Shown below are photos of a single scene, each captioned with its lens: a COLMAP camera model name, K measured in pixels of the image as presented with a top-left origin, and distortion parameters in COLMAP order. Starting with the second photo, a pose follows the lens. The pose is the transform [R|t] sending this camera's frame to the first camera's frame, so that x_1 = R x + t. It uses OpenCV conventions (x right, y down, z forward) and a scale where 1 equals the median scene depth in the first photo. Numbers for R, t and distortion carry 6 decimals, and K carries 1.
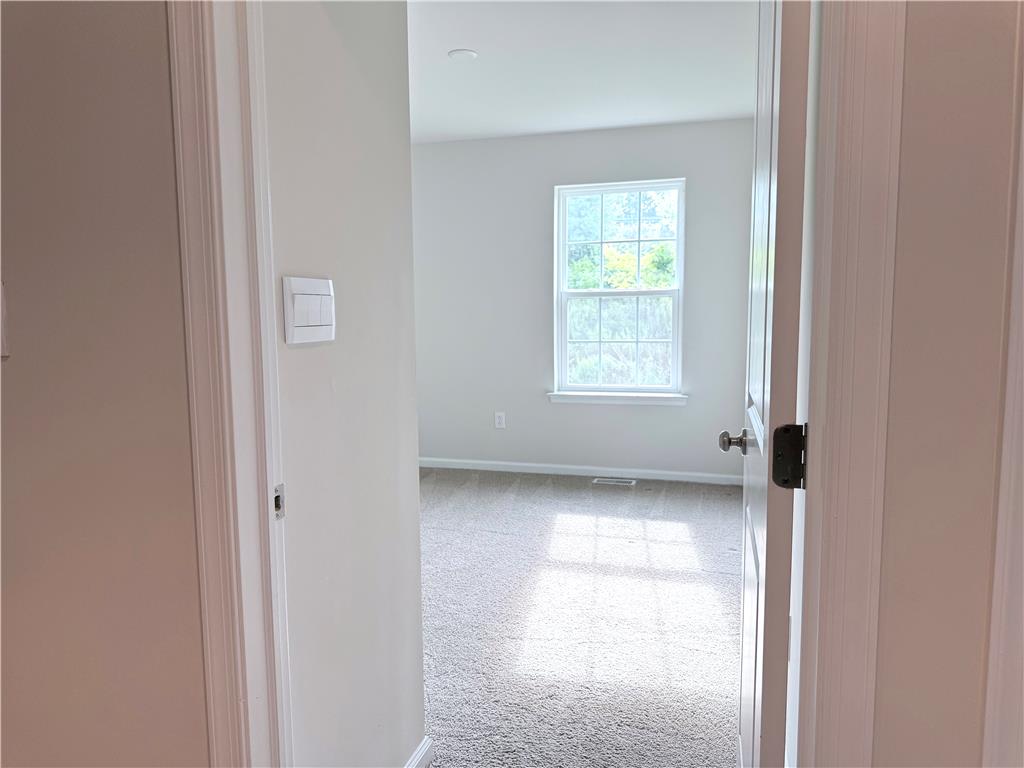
lens RADIAL K [[717.8, 0, 512.0], [0, 717.8, 384.0], [0, 0, 1]] dist [0.127597, -0.218835]
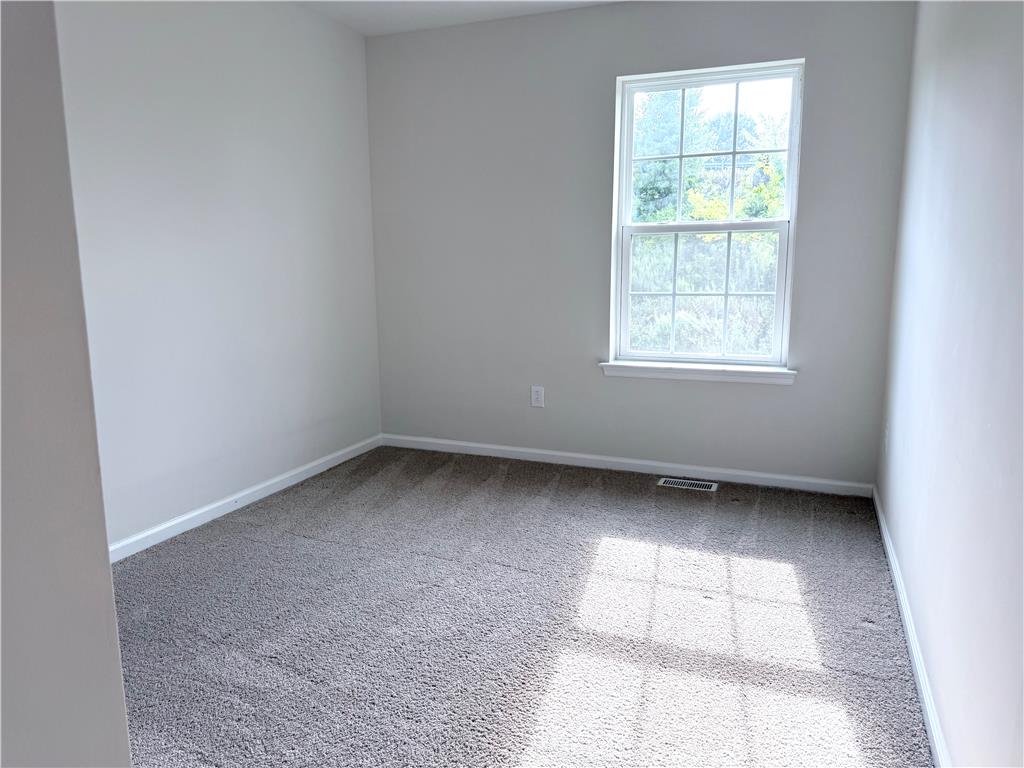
lens RADIAL K [[717.8, 0, 512.0], [0, 717.8, 384.0], [0, 0, 1]] dist [0.127597, -0.218835]
pose [[0.993971, 0.022663, -0.107277, 0.041546], [-0.015931, 0.997874, 0.063197, -0.012028], [0.108481, -0.061107, 0.992219, 0.256112]]
